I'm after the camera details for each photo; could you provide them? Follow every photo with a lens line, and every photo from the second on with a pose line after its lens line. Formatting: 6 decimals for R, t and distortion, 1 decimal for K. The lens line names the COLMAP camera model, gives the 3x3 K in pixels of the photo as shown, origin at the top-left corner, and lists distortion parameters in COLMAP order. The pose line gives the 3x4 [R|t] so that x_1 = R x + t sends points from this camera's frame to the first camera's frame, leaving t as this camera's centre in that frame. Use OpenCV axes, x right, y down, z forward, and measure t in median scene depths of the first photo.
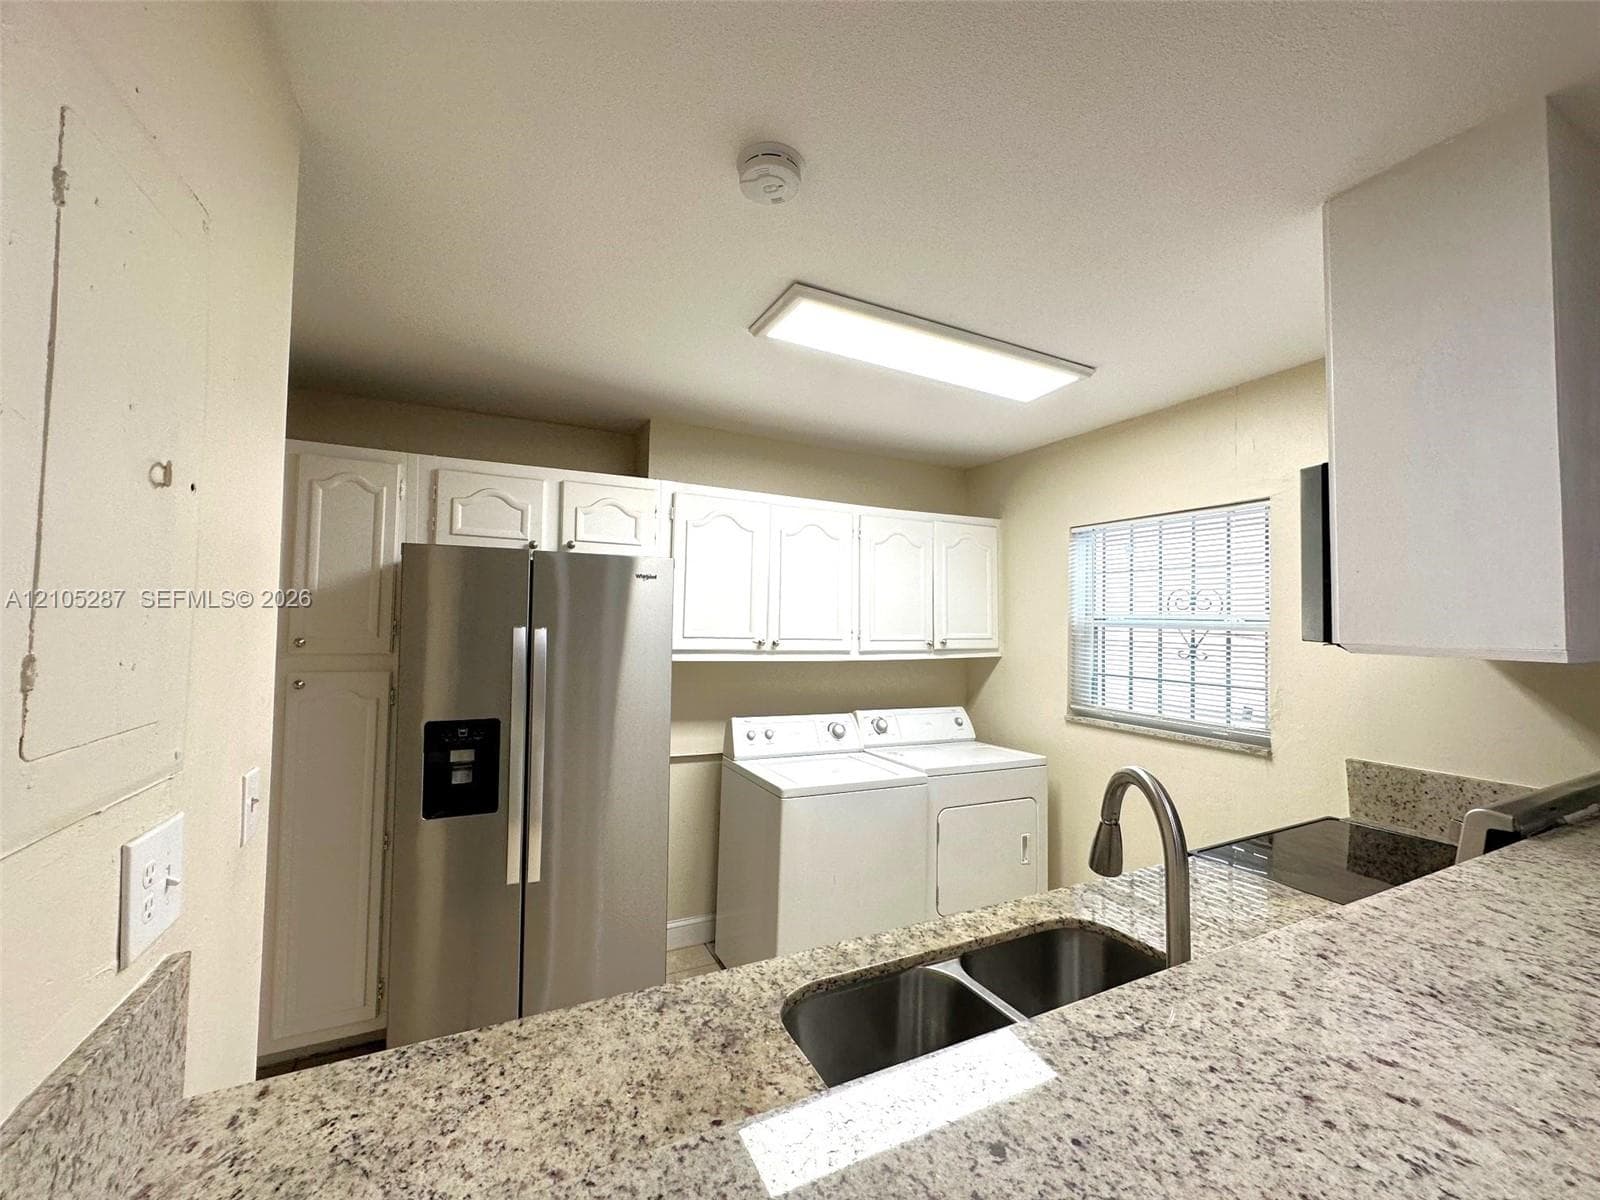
lens RADIAL K [[637.1, 0, 800.8], [0, 637.1, 596.4], [0, 0, 1]] dist [-0.005297, 0.001213]
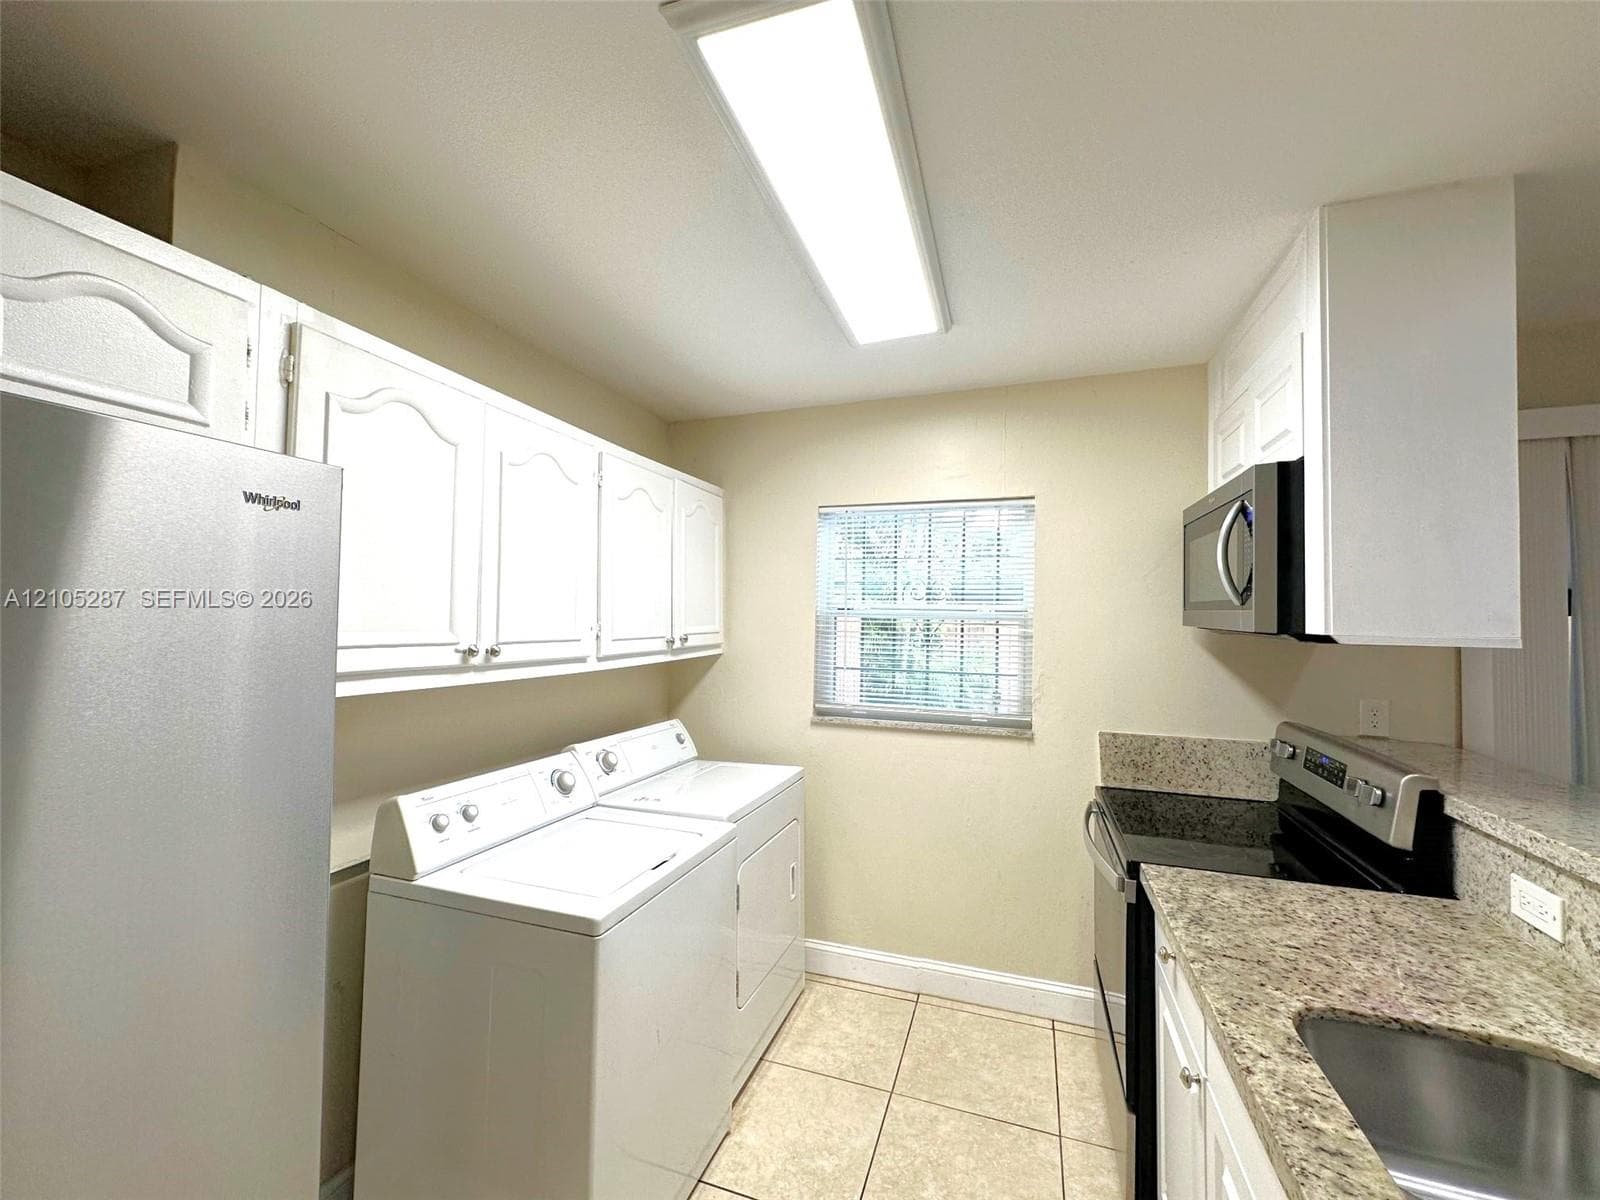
lens RADIAL K [[637.1, 0, 798.9], [0, 637.1, 597.8], [0, 0, 1]] dist [-0.005297, 0.001213]
pose [[0.719255, 0.013857, 0.694608, -0.277676], [-0.028742, 0.999539, 0.009822, 0.015265], [-0.694151, -0.027029, 0.719322, 0.474340]]
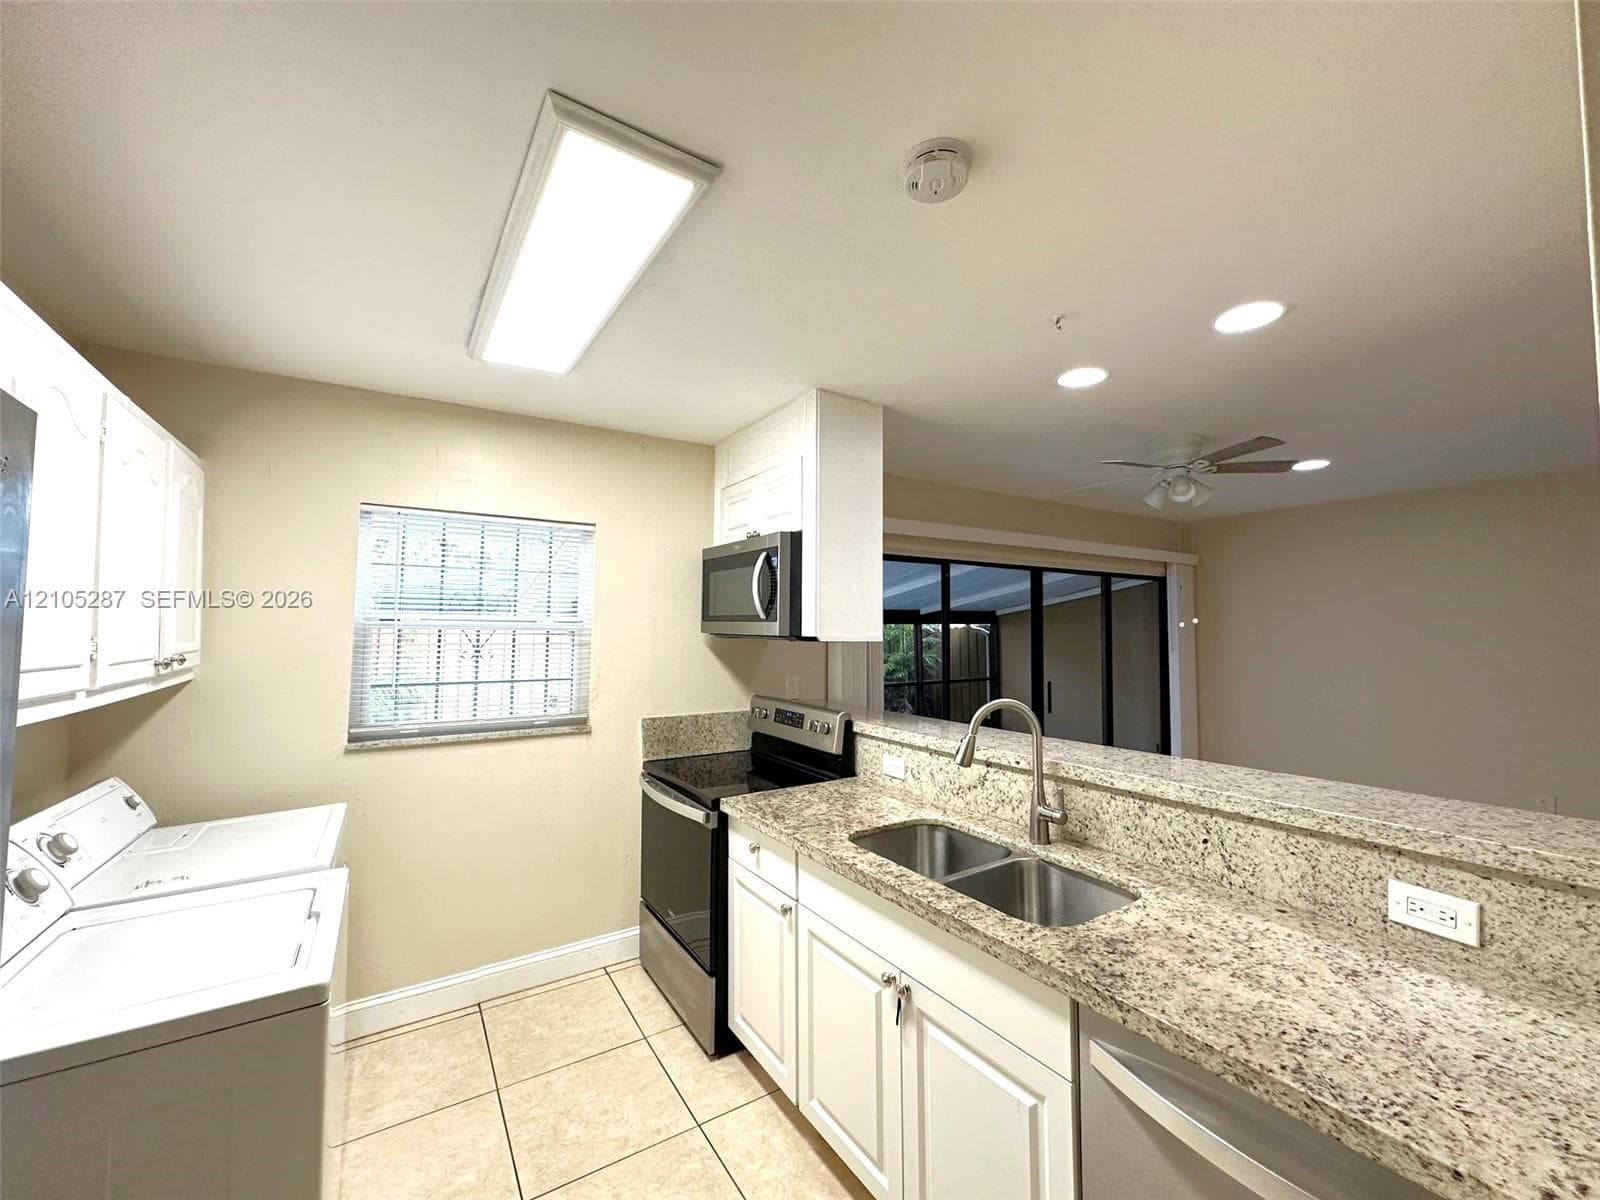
lens RADIAL K [[637.1, 0, 799.9], [0, 637.1, 598.7], [0, 0, 1]] dist [-0.005297, 0.001213]
pose [[-0.101939, 0.033842, 0.994215, -0.521079], [-0.042564, 0.998358, -0.038348, 0.021294], [-0.993880, -0.046227, -0.100331, 0.682981]]
